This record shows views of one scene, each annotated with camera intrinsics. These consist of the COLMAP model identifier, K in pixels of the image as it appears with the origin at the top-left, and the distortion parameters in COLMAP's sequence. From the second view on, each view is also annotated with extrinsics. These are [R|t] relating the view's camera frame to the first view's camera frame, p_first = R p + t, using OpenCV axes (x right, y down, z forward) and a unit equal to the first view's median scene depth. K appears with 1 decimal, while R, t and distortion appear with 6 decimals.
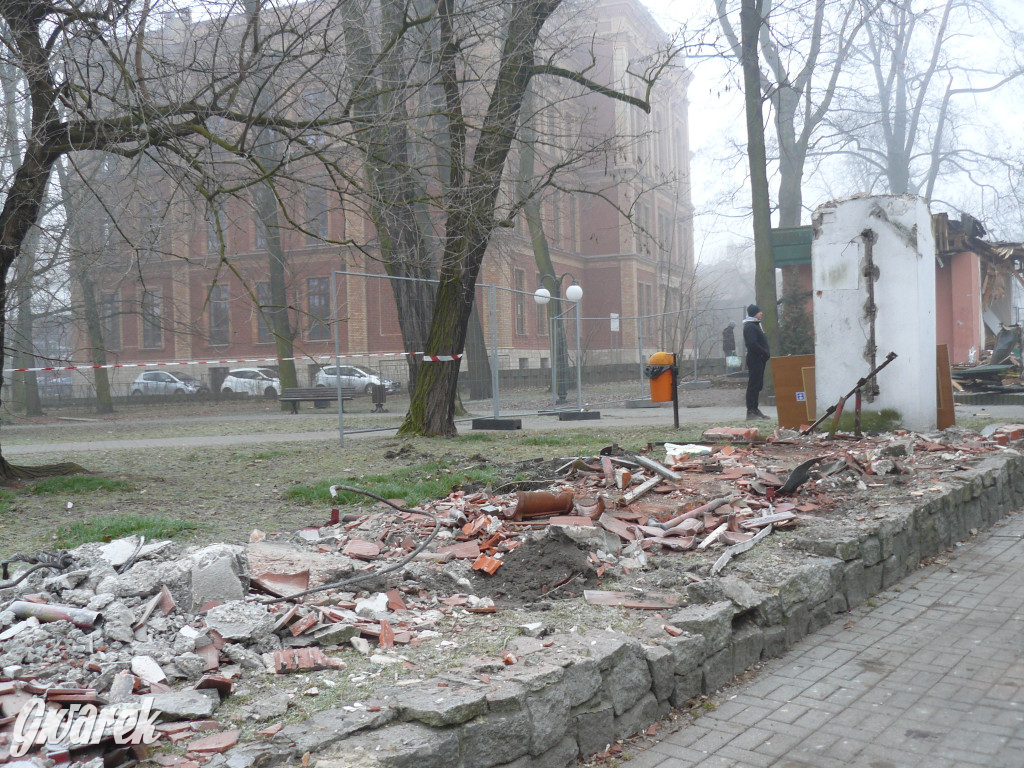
lens RADIAL K [[1124.9, 0, 521.2], [0, 1124.9, 414.9], [0, 0, 1]] dist [-0.113828, 0.000000]
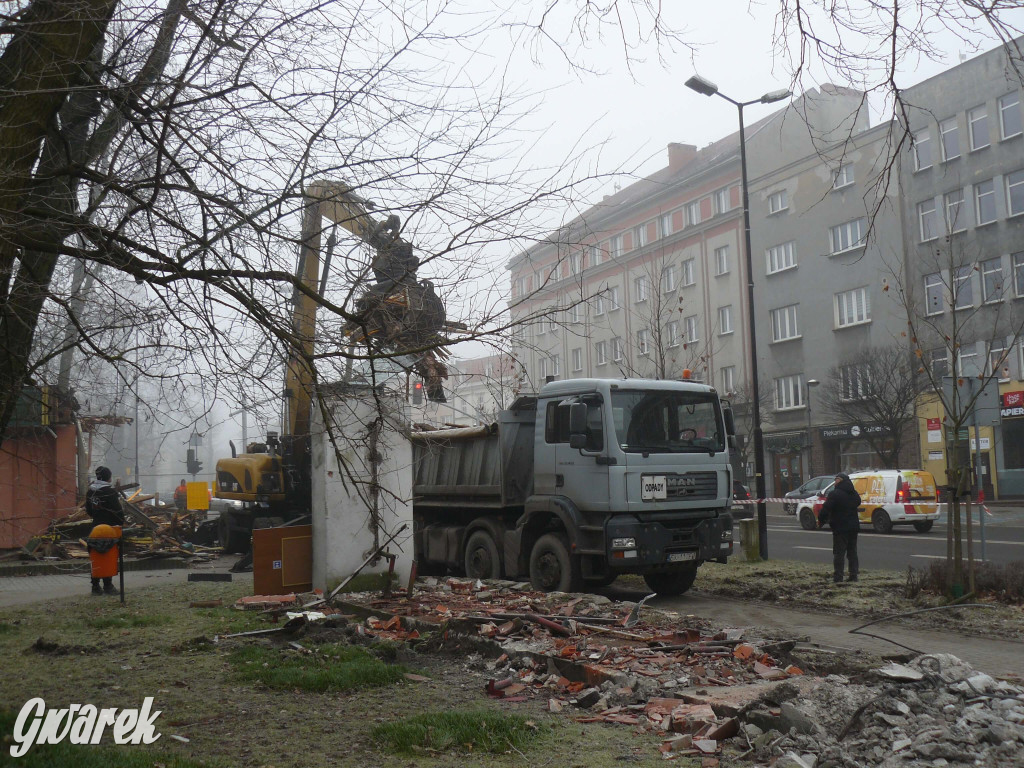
lens RADIAL K [[1124.9, 0, 548.8], [0, 1124.9, 372.8], [0, 0, 1]] dist [-0.113828, 0.000000]
pose [[0.434852, 0.113079, 0.893374, -0.690195], [0.057242, 0.986607, -0.152743, -0.021474], [-0.898681, 0.117559, 0.422555, 0.294667]]
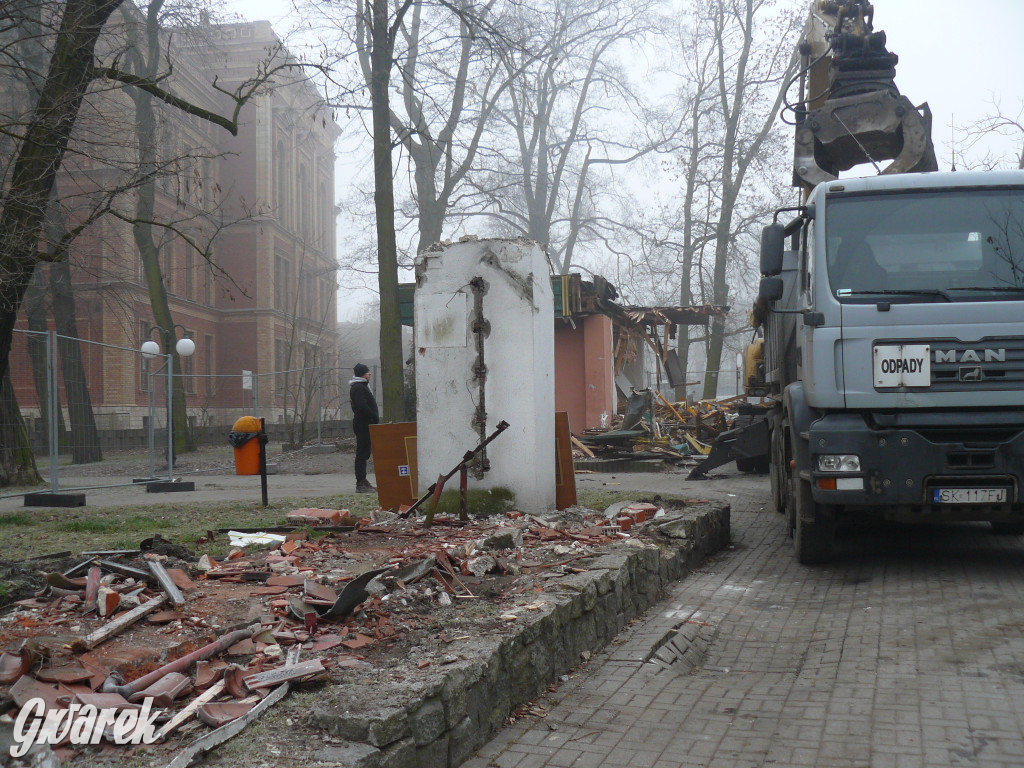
lens RADIAL K [[1124.9, 0, 531.2], [0, 1124.9, 420.0], [0, 0, 1]] dist [-0.113828, 0.000000]
pose [[0.950145, 0.012136, 0.311573, 0.080215], [0.002781, 0.998873, -0.047386, -0.015223], [-0.311796, 0.045890, 0.949040, 0.161614]]
